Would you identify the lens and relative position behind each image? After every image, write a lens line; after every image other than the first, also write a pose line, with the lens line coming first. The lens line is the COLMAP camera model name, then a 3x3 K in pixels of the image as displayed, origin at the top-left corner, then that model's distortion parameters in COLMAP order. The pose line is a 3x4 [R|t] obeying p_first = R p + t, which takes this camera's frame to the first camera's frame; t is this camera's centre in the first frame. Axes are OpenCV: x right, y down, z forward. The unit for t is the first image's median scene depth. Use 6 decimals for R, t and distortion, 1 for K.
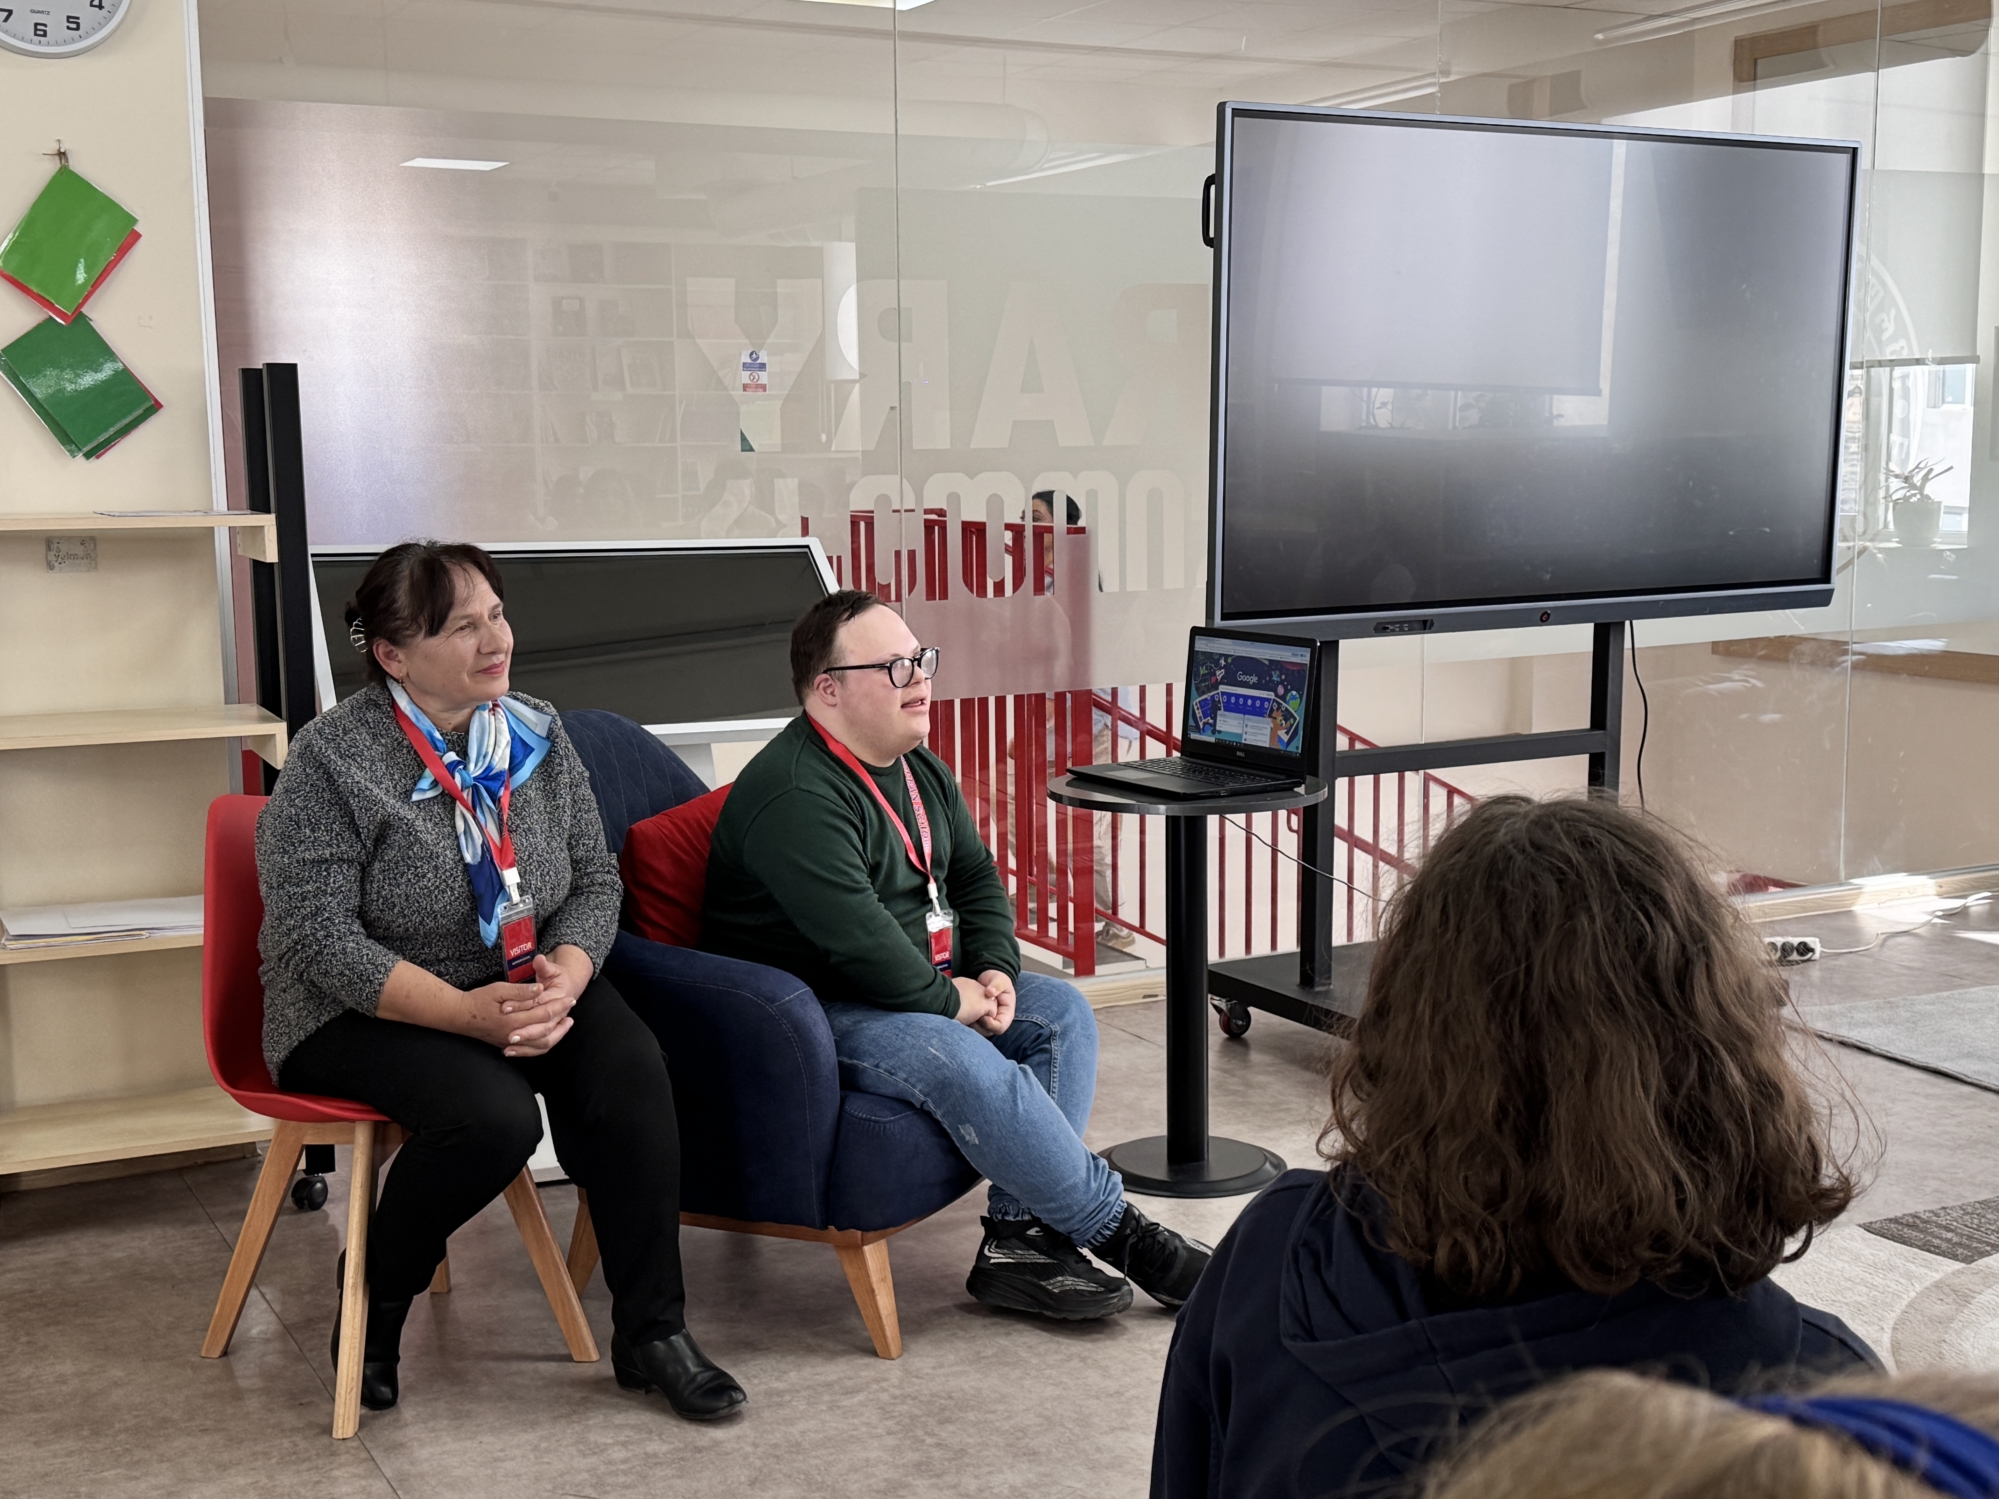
lens RADIAL K [[2385.3, 0, 999.5], [0, 2385.3, 749.5], [0, 0, 1]] dist [0.142151, -0.214476]
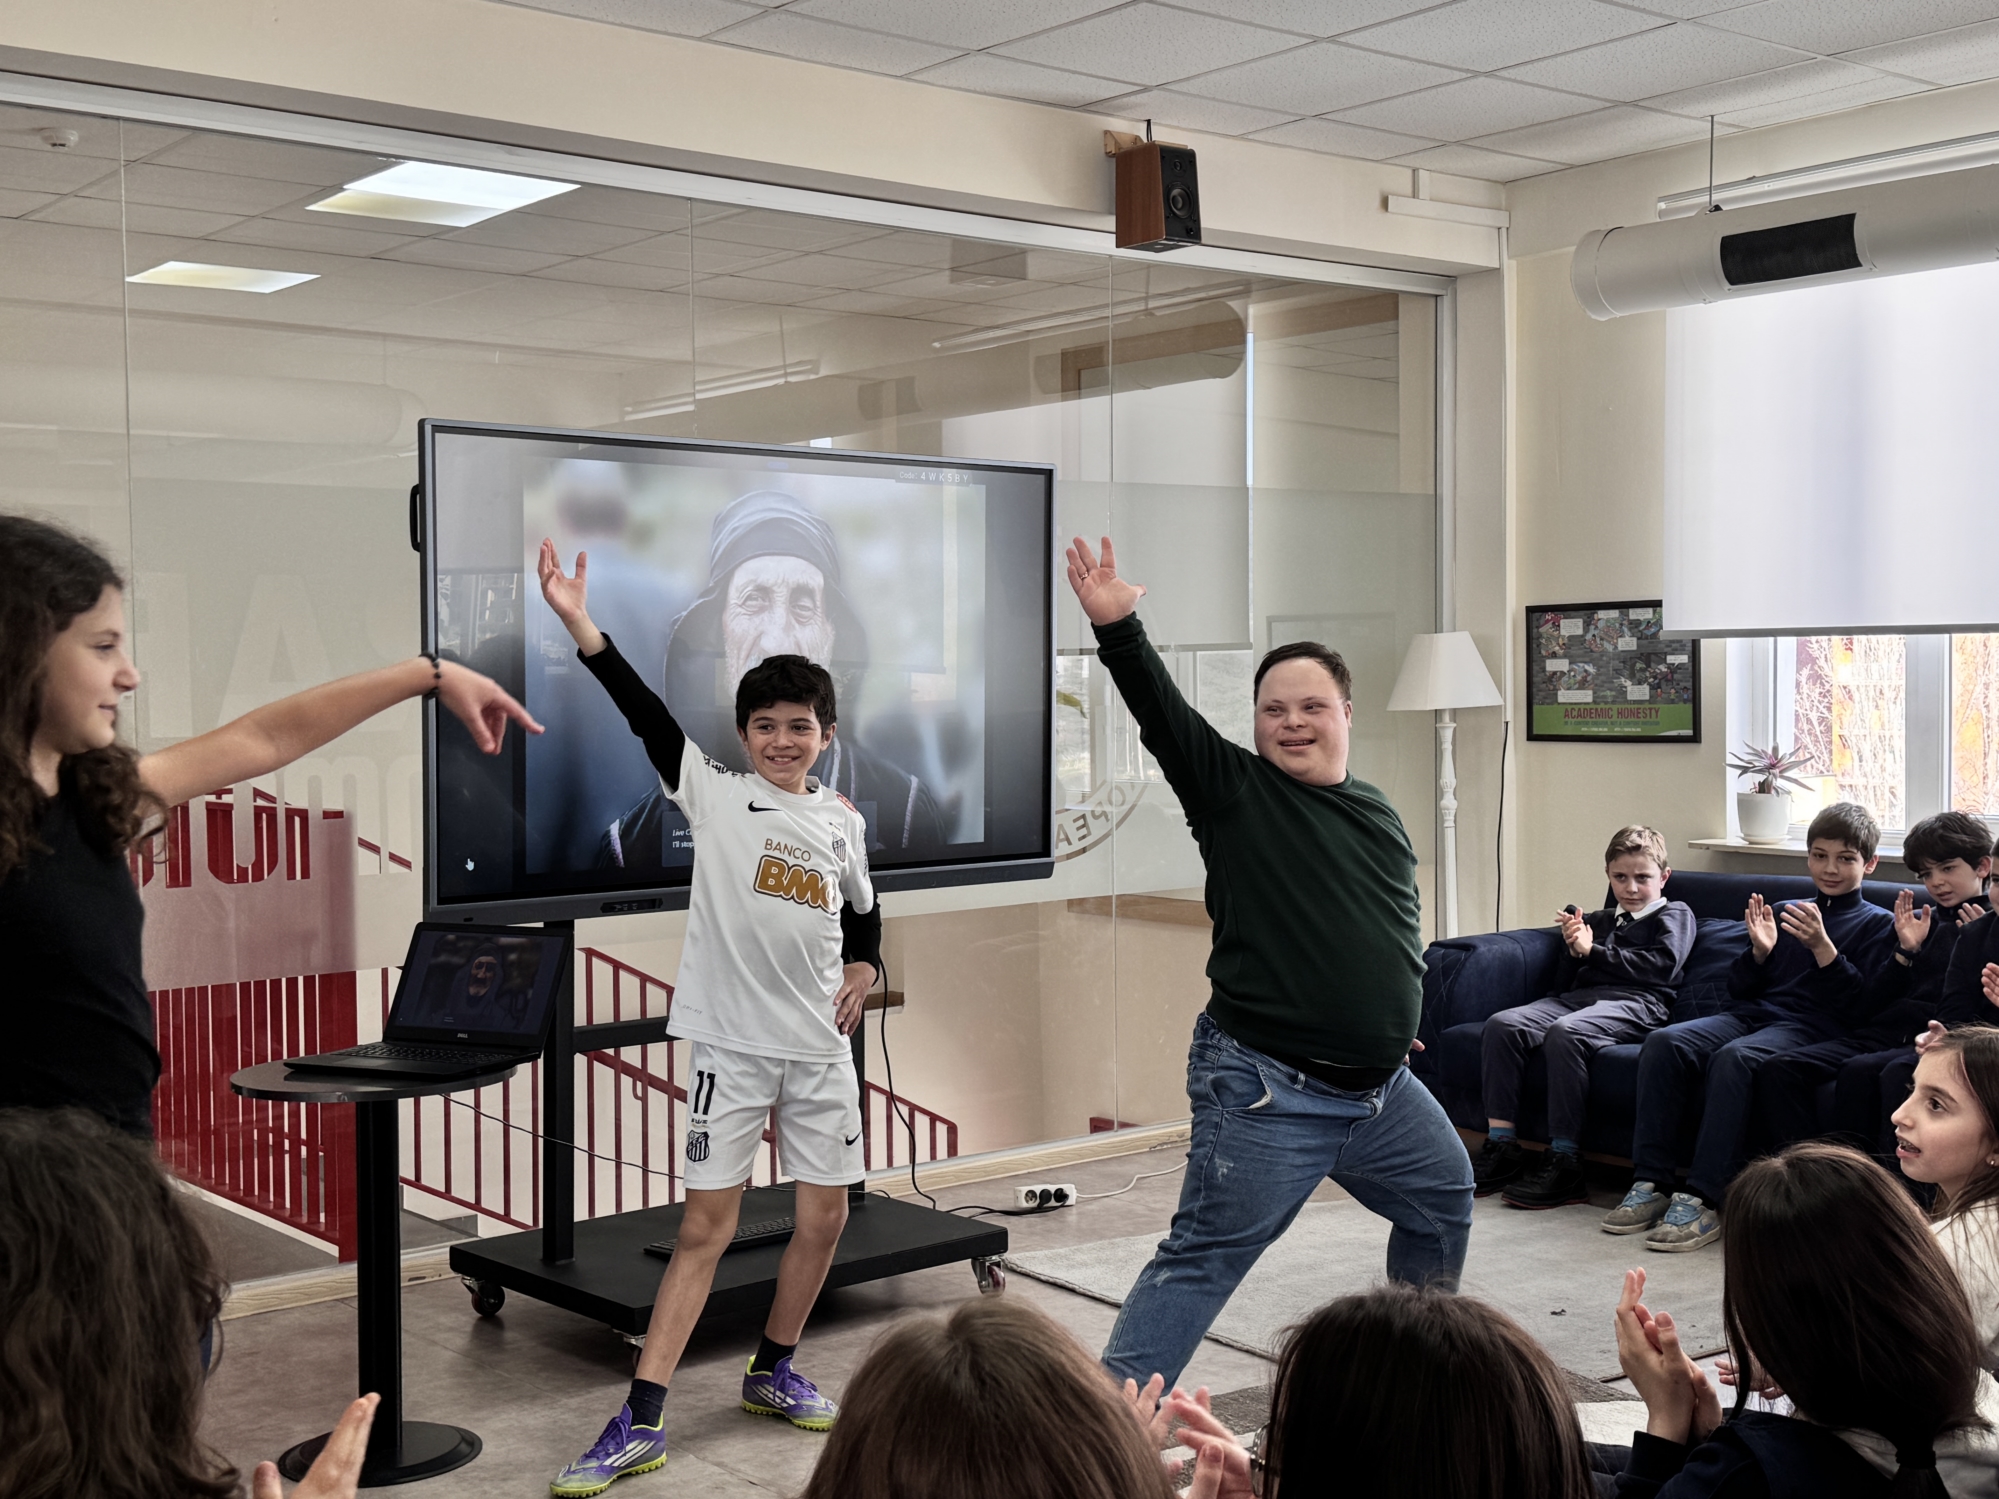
lens RADIAL K [[2385.3, 0, 999.5], [0, 2385.3, 749.5], [0, 0, 1]] dist [0.142151, -0.214476]
pose [[0.979446, -0.006457, 0.201605, 0.130411], [0.027707, 0.994320, -0.102761, -0.007832], [-0.199796, 0.106235, 0.974061, -0.070424]]
